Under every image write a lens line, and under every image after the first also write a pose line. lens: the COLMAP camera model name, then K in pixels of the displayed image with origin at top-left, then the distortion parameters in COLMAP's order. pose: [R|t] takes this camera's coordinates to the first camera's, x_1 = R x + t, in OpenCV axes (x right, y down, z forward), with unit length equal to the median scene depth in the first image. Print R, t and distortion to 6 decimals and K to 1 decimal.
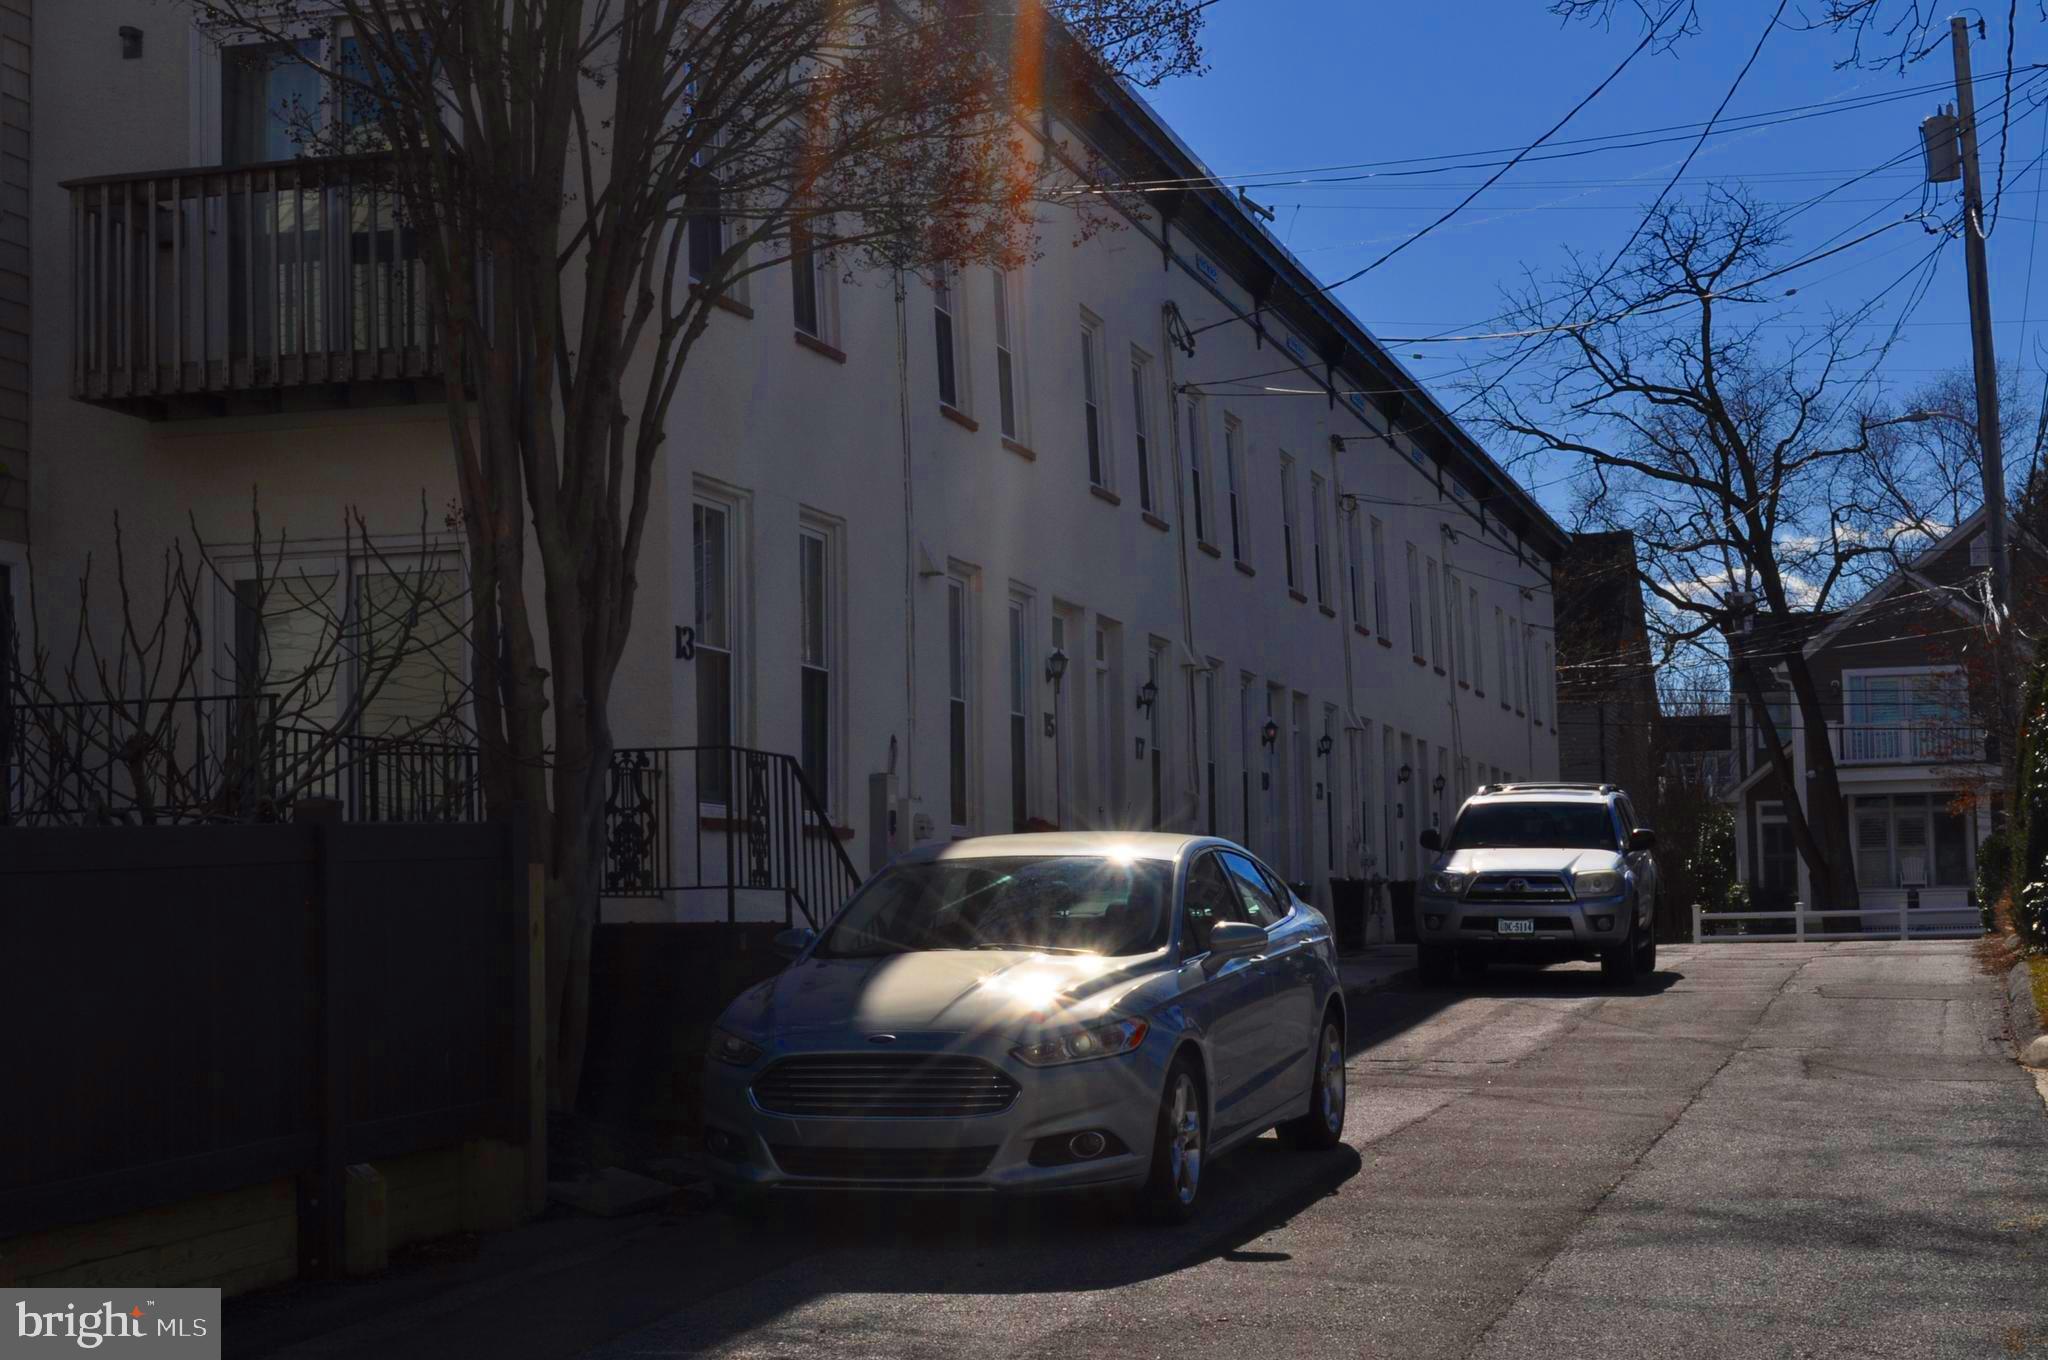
lens RADIAL K [[3473.2, 0, 1024.0], [0, 3473.2, 680.0], [0, 0, 1]] dist [-0.007297, -0.063071]
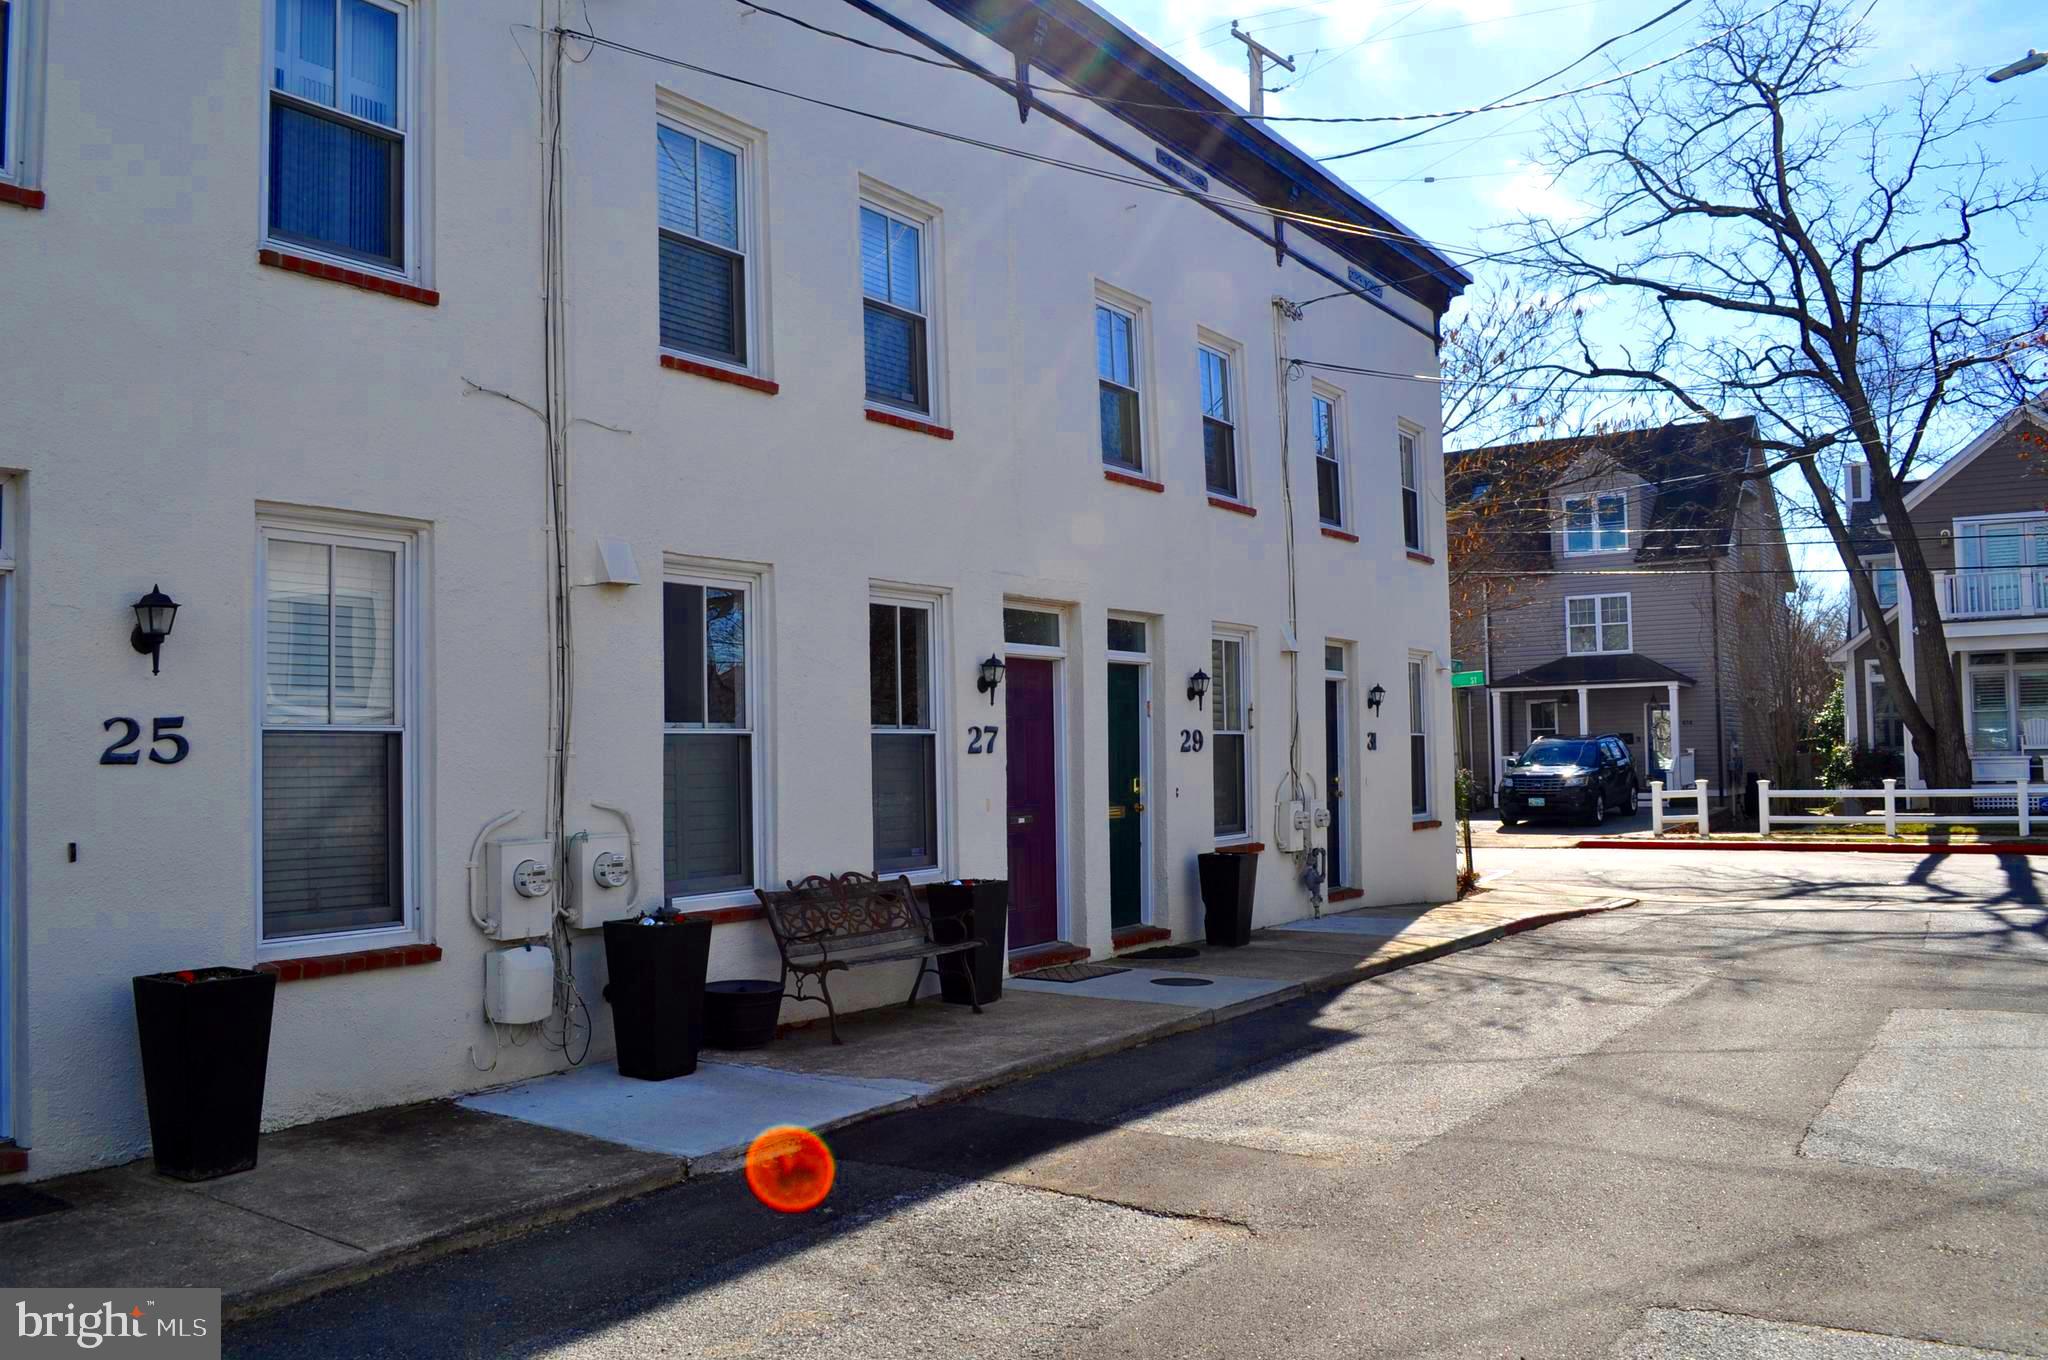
lens RADIAL K [[1632.0, 0, 1024.0], [0, 1632.0, 680.0], [0, 0, 1]] dist [-0.079753, 0.003589]
pose [[0.948832, -0.011870, -0.315559, 0.138534], [0.024947, 0.998988, 0.037433, 0.019136], [0.314795, -0.043389, 0.948167, 0.537080]]
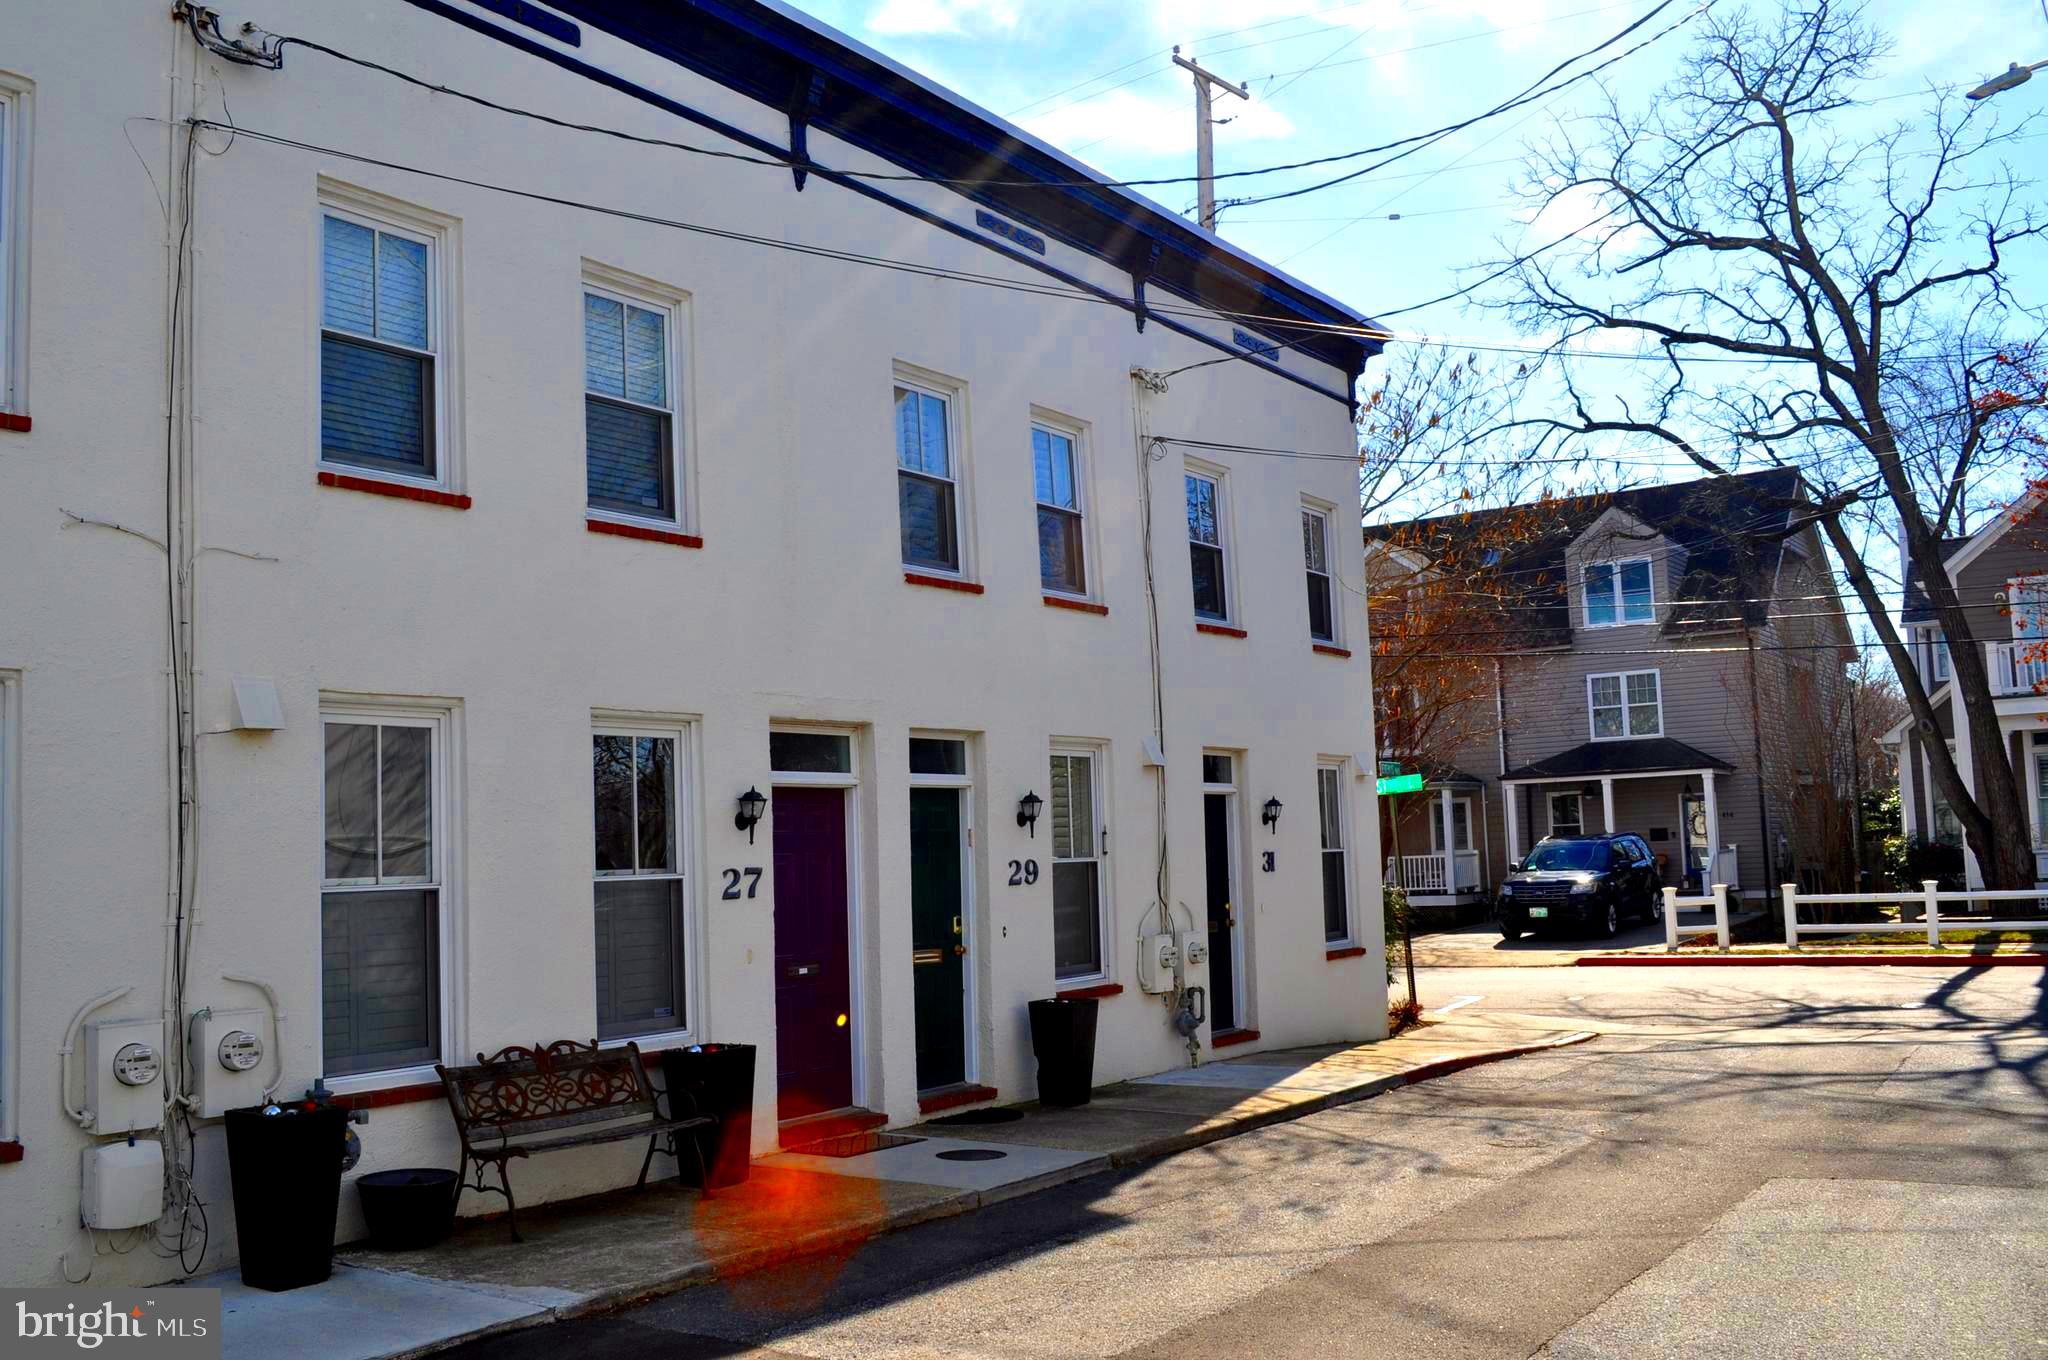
lens RADIAL K [[1836.3, 0, 1024.0], [0, 1836.3, 680.0], [0, 0, 1]] dist [-0.075837, 0.007577]
pose [[0.945654, -0.044937, -0.322056, 0.157539], [0.043518, 0.998985, -0.011609, 0.016401], [0.322251, -0.003037, 0.946650, 0.543498]]
